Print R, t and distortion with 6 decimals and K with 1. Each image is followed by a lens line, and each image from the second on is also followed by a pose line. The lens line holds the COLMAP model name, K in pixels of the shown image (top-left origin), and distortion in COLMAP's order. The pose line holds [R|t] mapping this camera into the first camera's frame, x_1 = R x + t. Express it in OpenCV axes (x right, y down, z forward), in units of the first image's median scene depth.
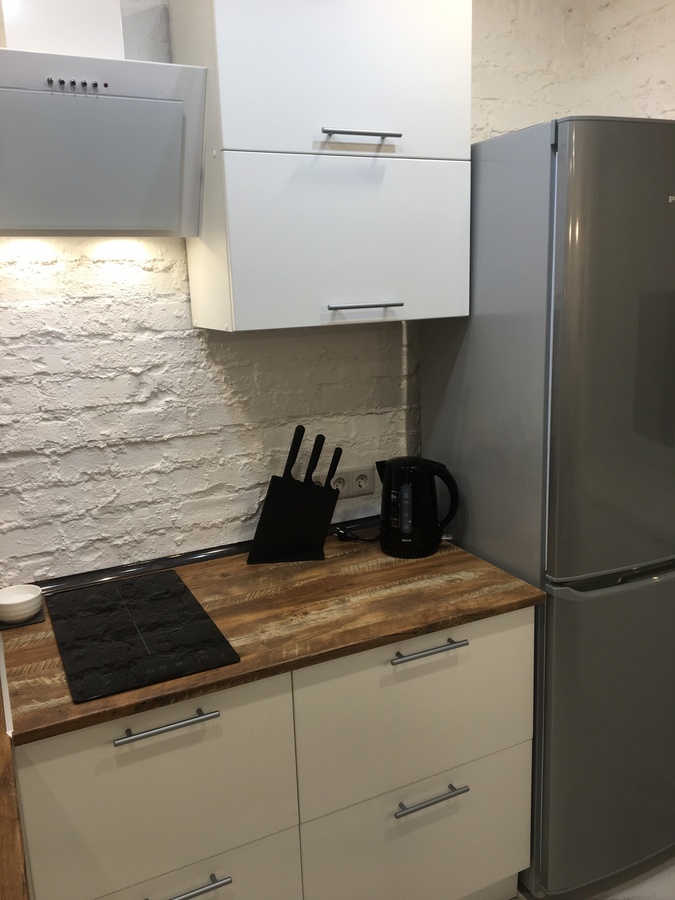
lens RADIAL K [[753.1, 0, 339.4], [0, 753.1, 445.0], [0, 0, 1]] dist [0.101693, -0.157787]
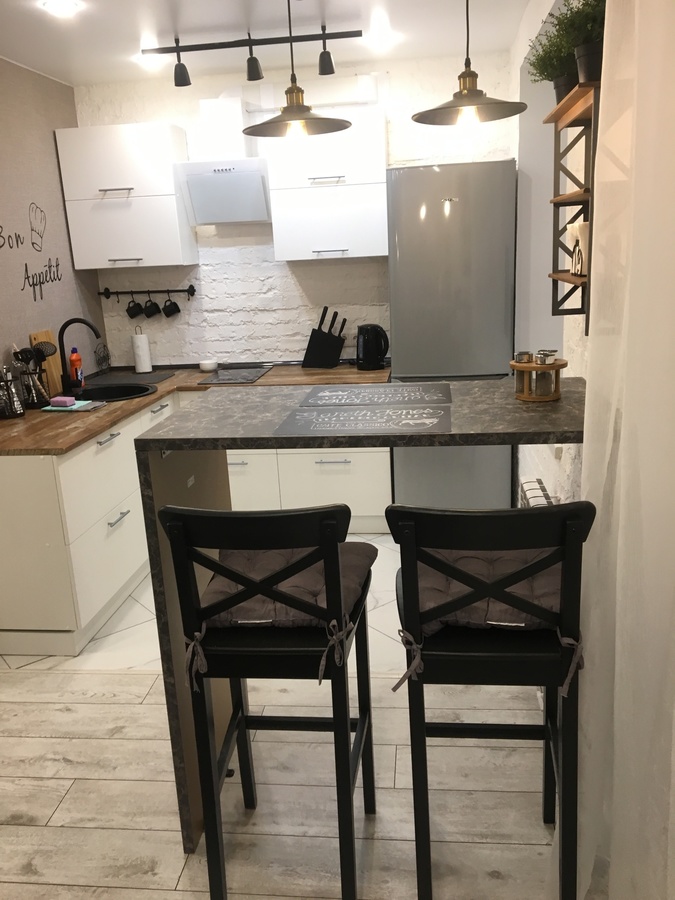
lens RADIAL K [[753.1, 0, 339.4], [0, 753.1, 445.0], [0, 0, 1]] dist [0.101693, -0.157787]
pose [[0.837656, 0.131422, -0.530152, 1.247015], [-0.094389, 0.990848, 0.096489, 0.164782], [0.537981, -0.030784, 0.842394, -0.883559]]
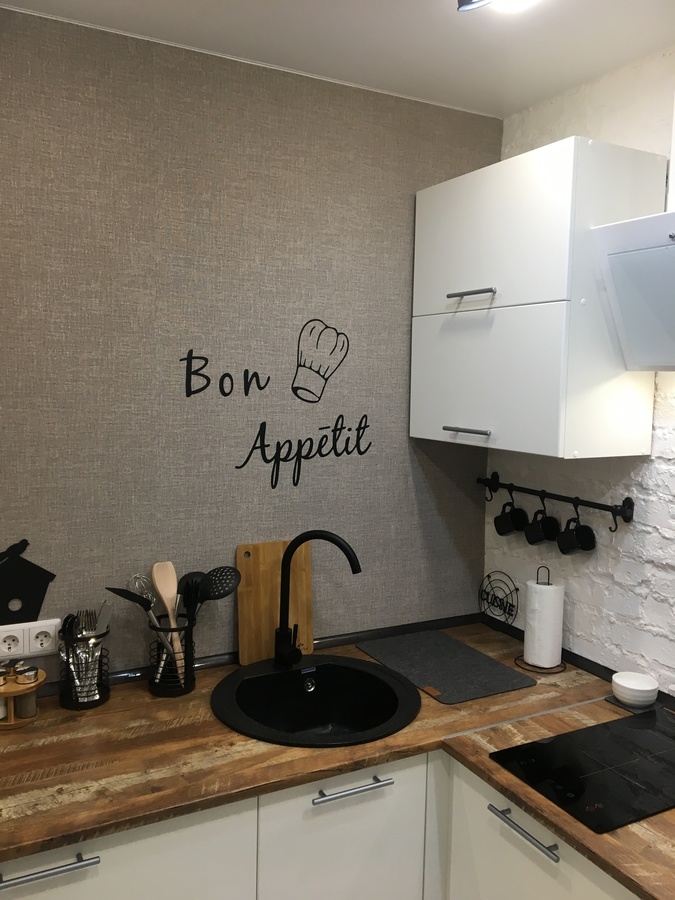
lens RADIAL K [[753.1, 0, 339.4], [0, 753.1, 445.0], [0, 0, 1]] dist [0.101693, -0.157787]
pose [[0.031080, 0.124715, -0.991706, 0.550943], [-0.234800, 0.965331, 0.114040, -0.153408], [0.971547, 0.229308, 0.059285, 0.413124]]
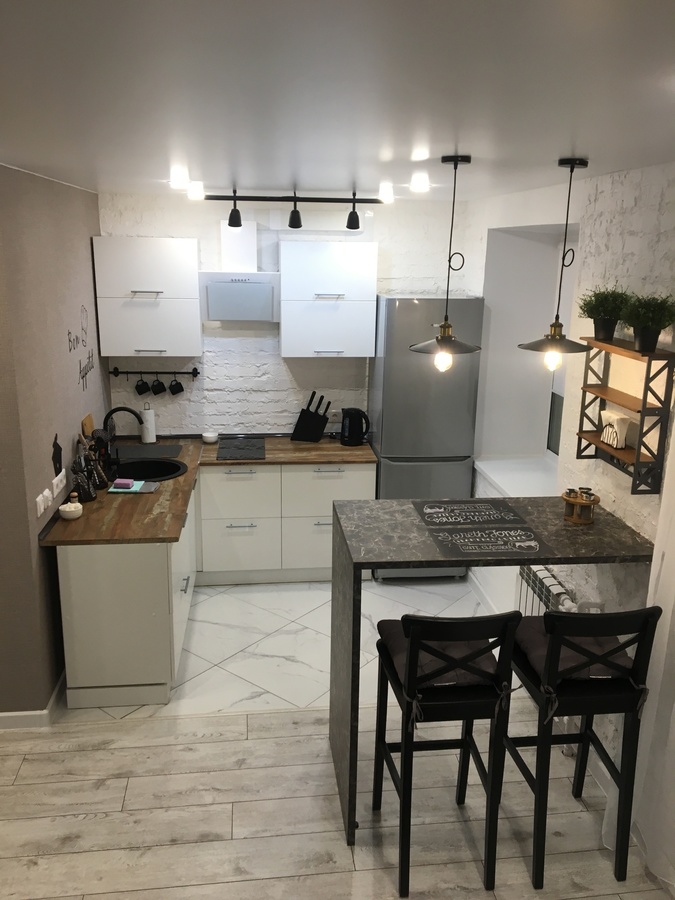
lens RADIAL K [[751.2, 0, 339.6], [0, 751.2, 446.1], [0, 0, 1]] dist [0.098369, -0.158080]
pose [[0.938921, 0.135963, -0.316135, 0.922610], [-0.120246, 0.990357, 0.068801, -0.027490], [0.322441, -0.026585, 0.946216, -1.525920]]
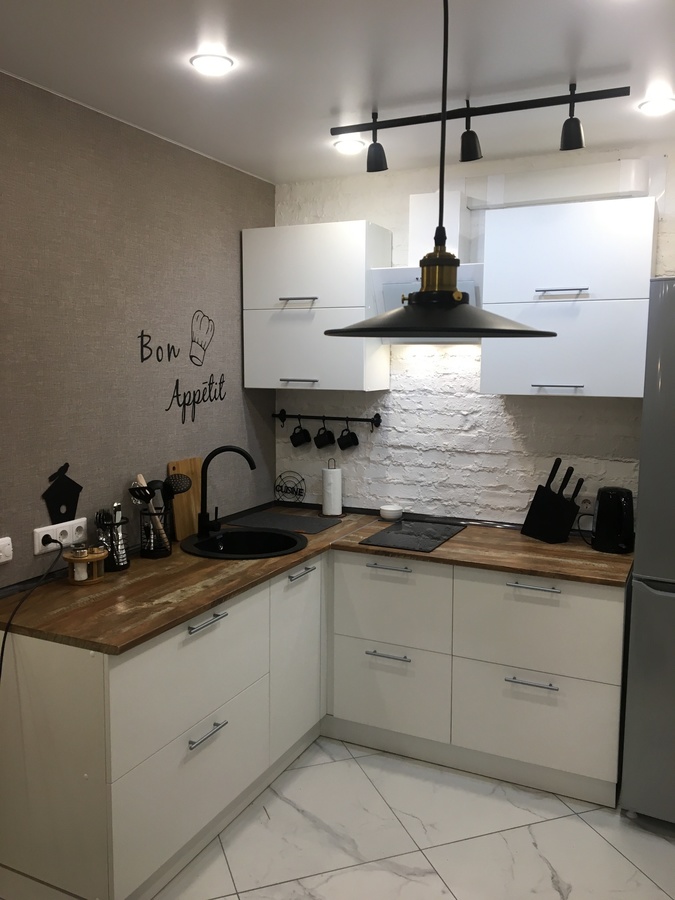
lens RADIAL K [[753.1, 0, 339.4], [0, 753.1, 445.0], [0, 0, 1]] dist [0.101693, -0.157787]
pose [[0.618013, 0.125099, -0.776151, 0.967784], [-0.194617, 0.980874, 0.003131, 0.032410], [0.761698, 0.149117, 0.630540, -0.385595]]
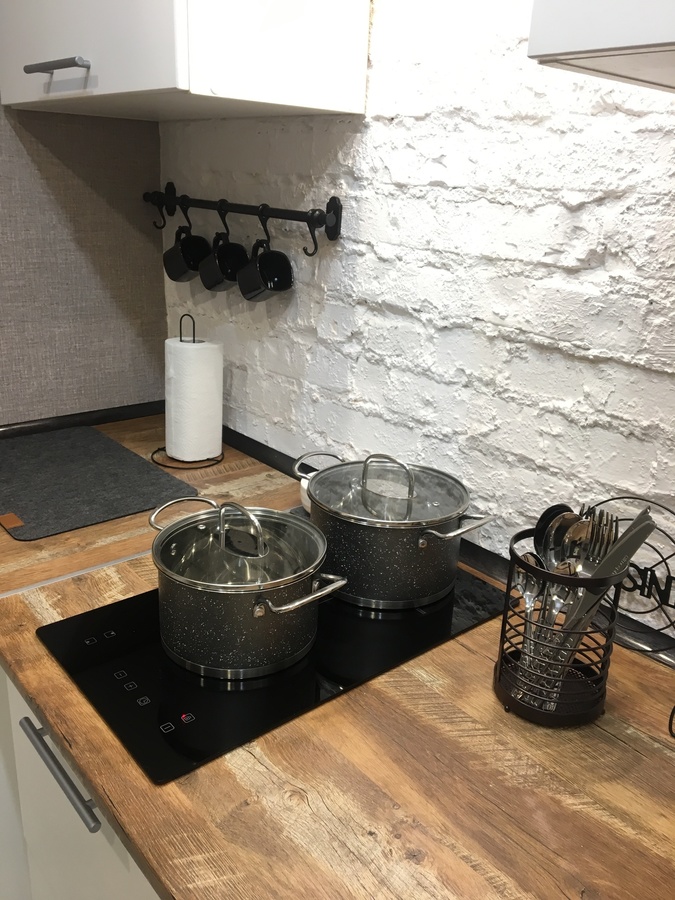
lens RADIAL K [[754.6, 0, 338.1], [0, 754.6, 445.9], [0, 0, 1]] dist [0.074568, -0.099545]
pose [[0.239320, 0.363041, -0.900515, 0.186989], [-0.259809, 0.917590, 0.300879, -0.059442], [0.935535, 0.161956, 0.313919, 0.711839]]
